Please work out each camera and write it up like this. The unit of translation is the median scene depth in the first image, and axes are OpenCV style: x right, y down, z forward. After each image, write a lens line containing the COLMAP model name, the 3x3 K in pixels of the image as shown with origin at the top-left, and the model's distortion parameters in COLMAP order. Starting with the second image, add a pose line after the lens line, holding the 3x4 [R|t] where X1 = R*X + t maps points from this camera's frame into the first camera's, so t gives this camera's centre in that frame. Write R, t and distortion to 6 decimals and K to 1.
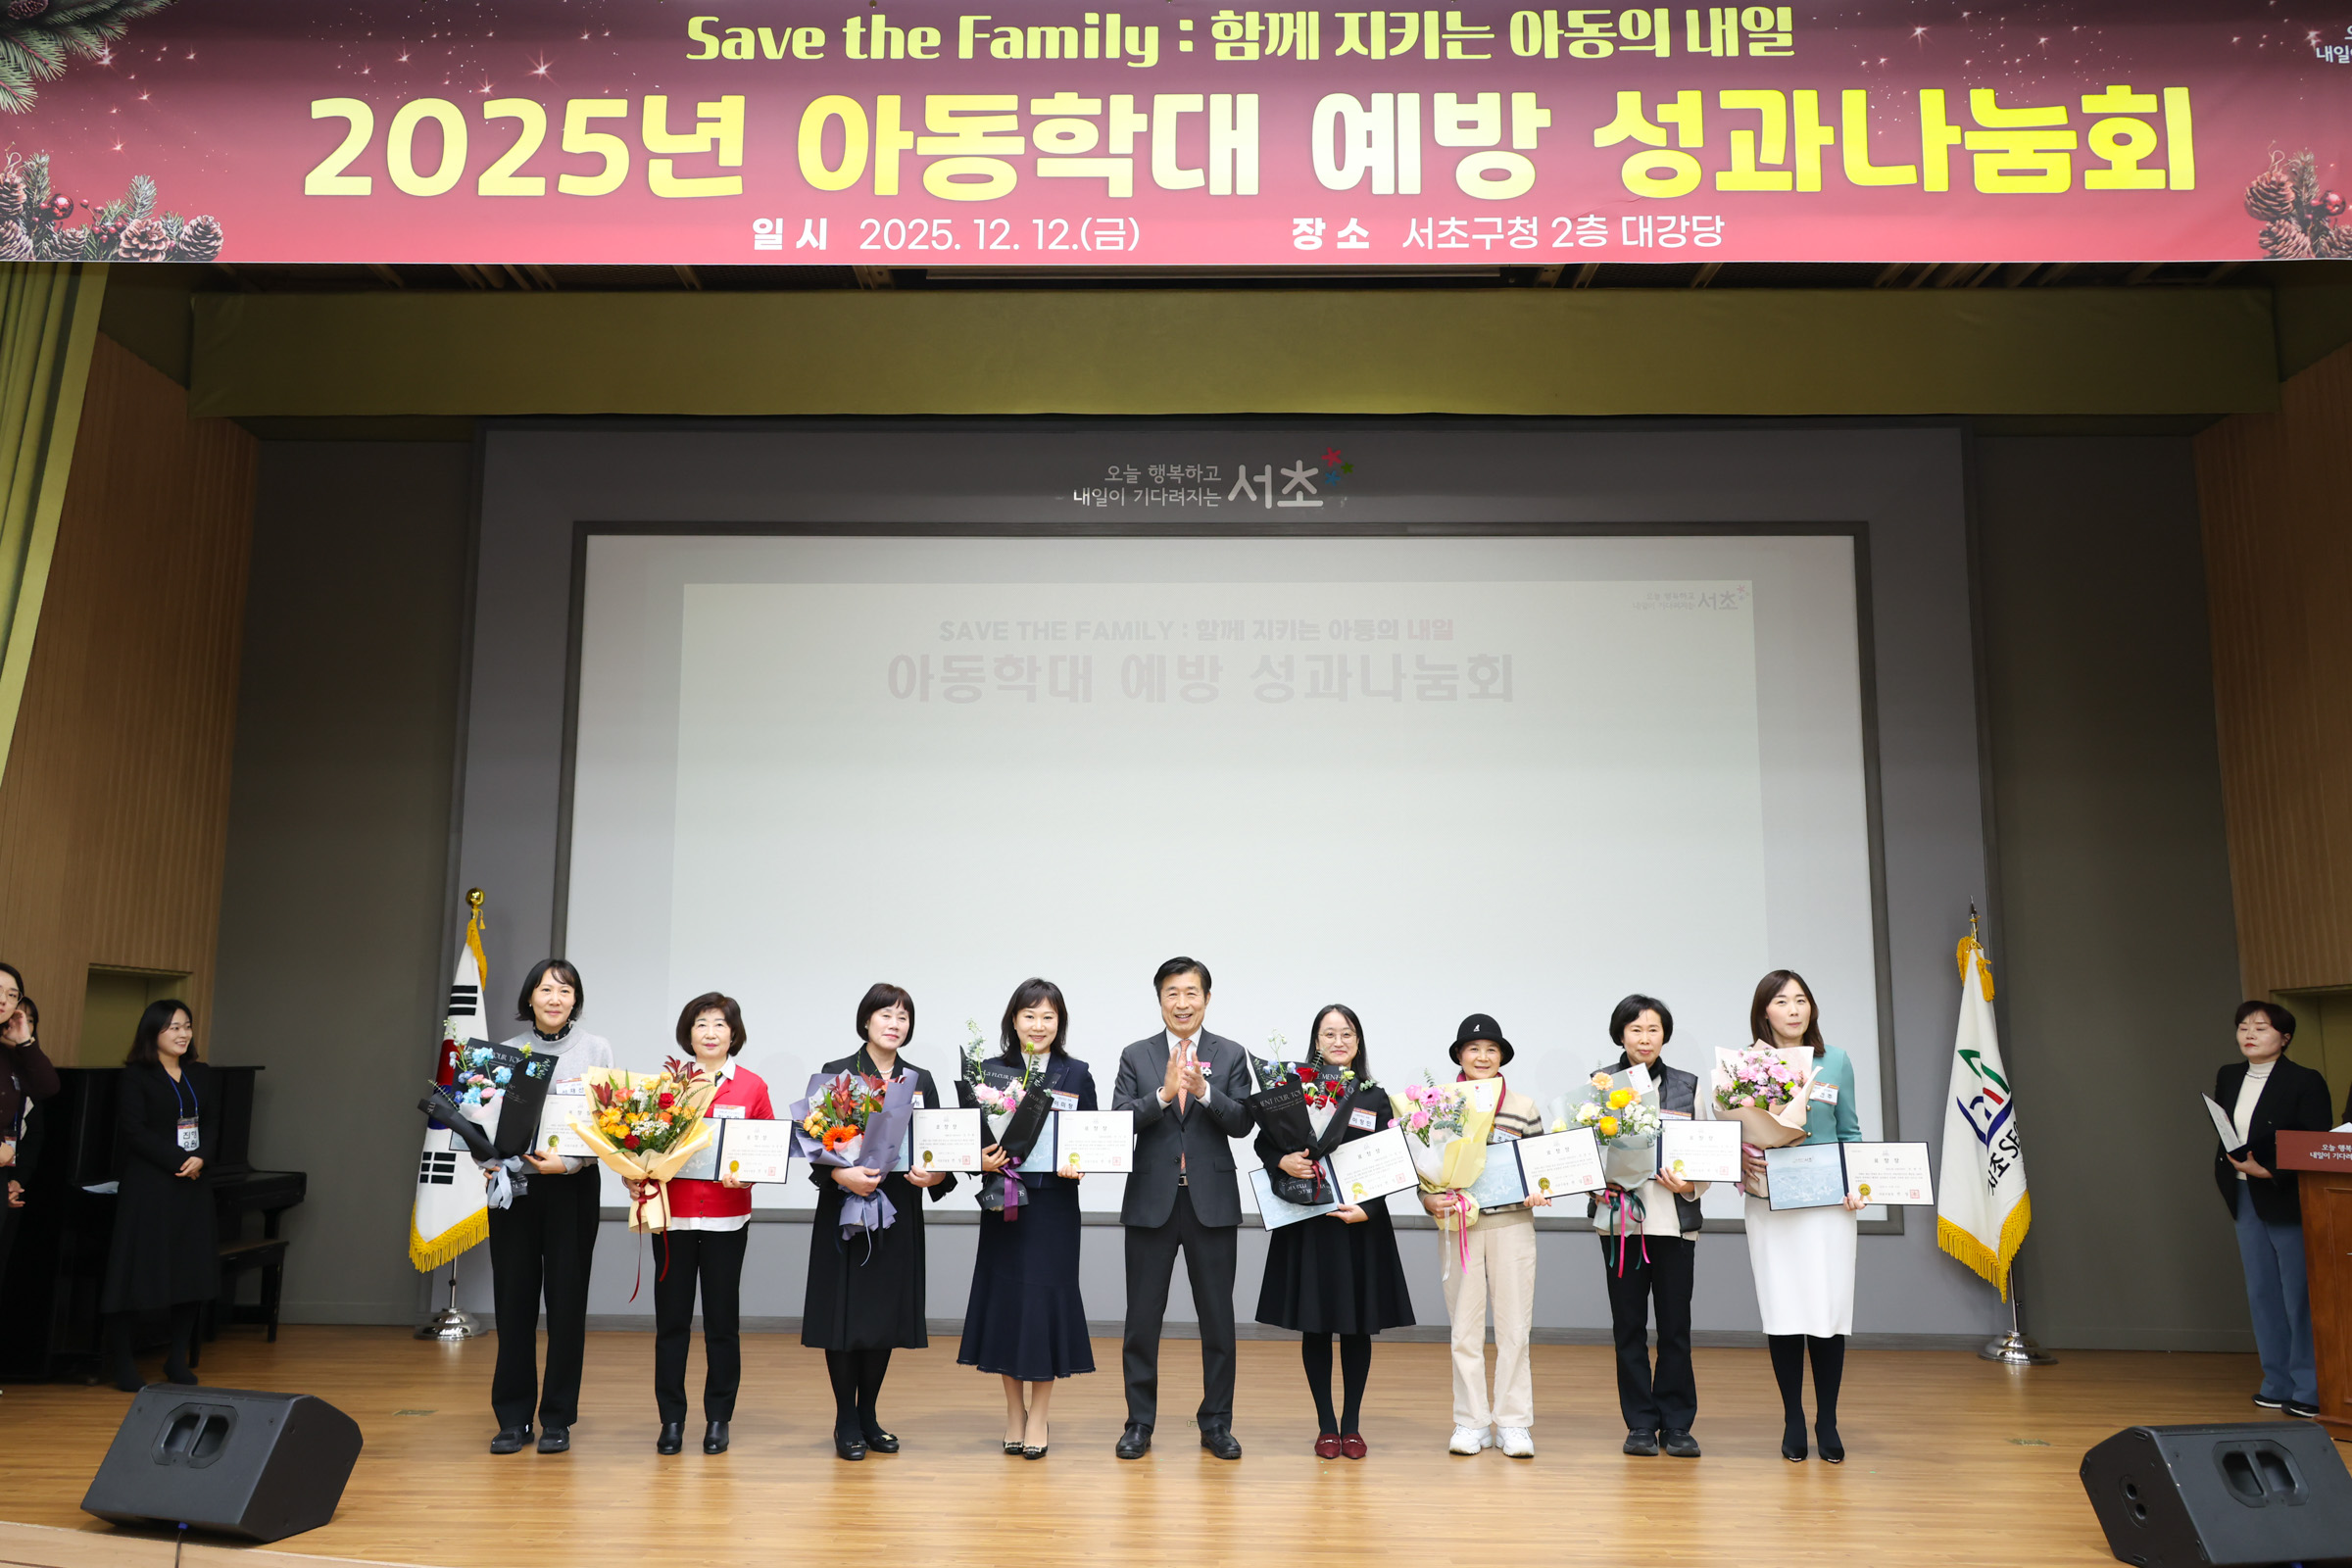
lens RADIAL K [[1822.4, 0, 1261.2], [0, 1822.4, 760.5], [0, 0, 1]] dist [0.000158, 0.002715]
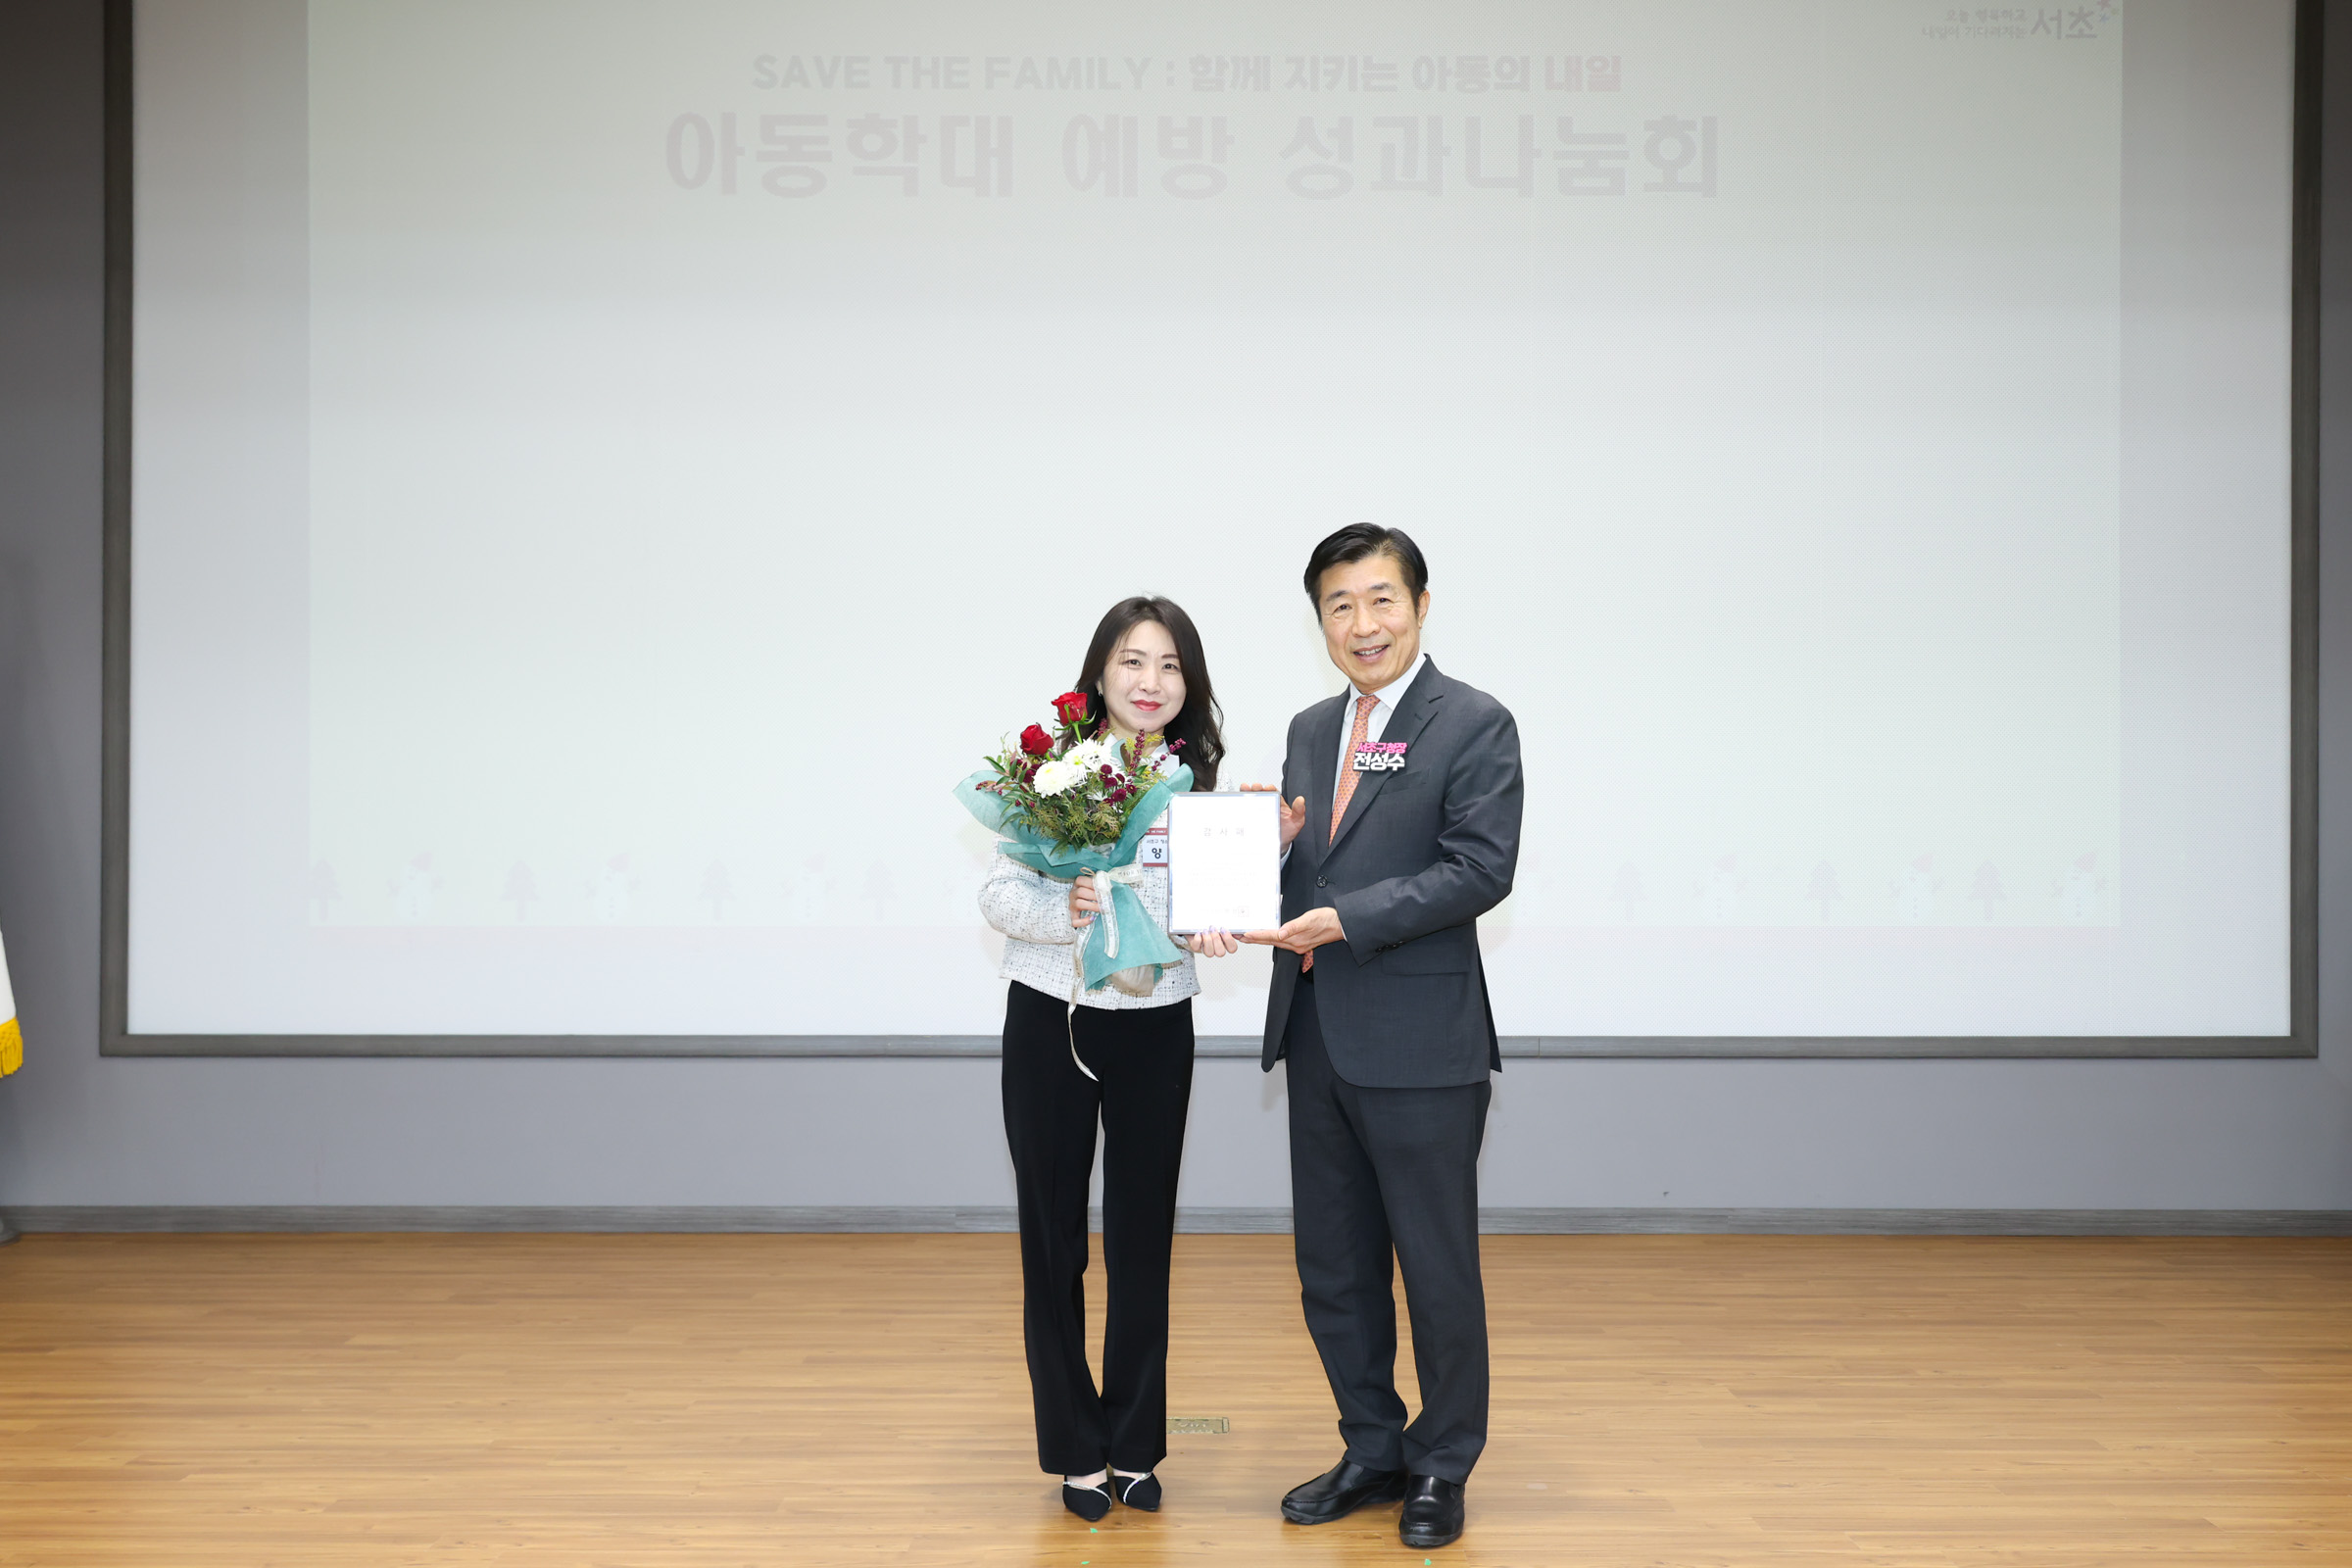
lens RADIAL K [[1739.8, 0, 1238.5], [0, 1739.8, 820.1], [0, 0, 1]] dist [0.009894, -0.002995]
pose [[0.999271, -0.004967, 0.037853, -0.031375], [-0.000417, 0.990021, 0.140919, 0.066304], [-0.038175, -0.140832, 0.989297, 0.301176]]
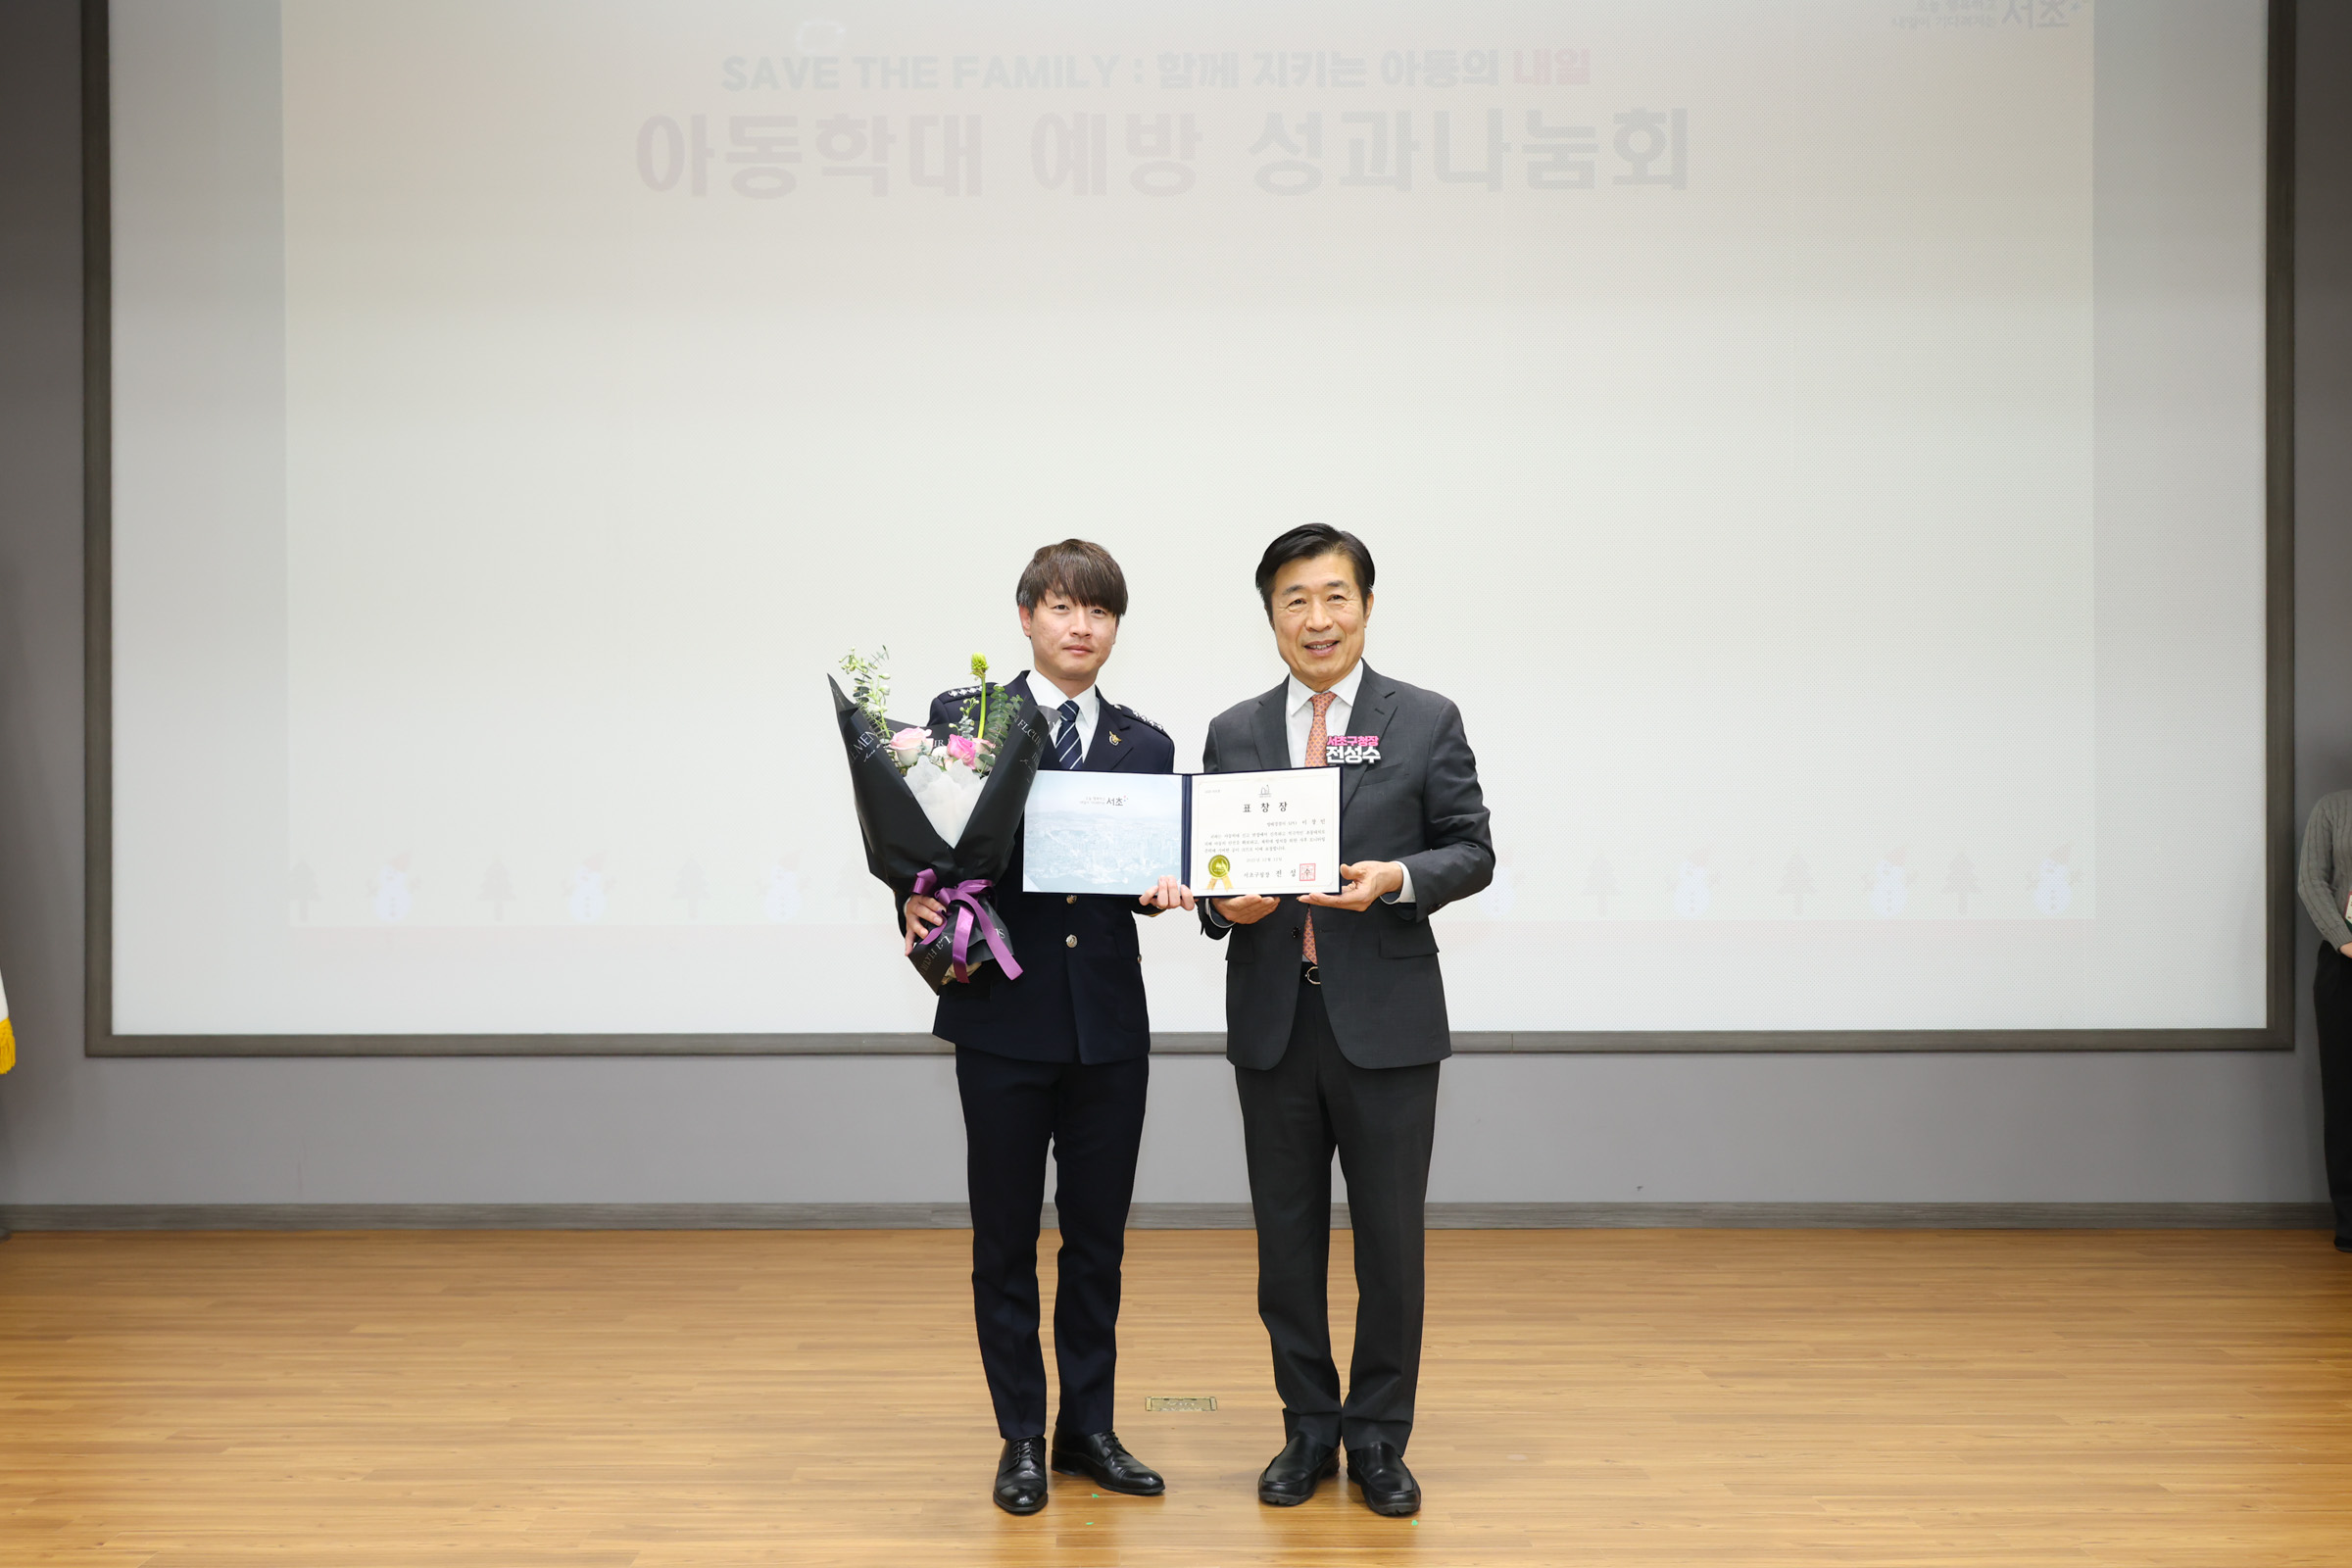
lens RADIAL K [[1930.4, 0, 1141.4], [0, 1930.4, 822.4], [0, 0, 1]] dist [0.005313, 0.001215]
pose [[0.999570, -0.010340, 0.027453, -0.044981], [0.006225, 0.989274, 0.145939, 0.058543], [-0.028668, -0.145706, 0.988913, 0.255436]]
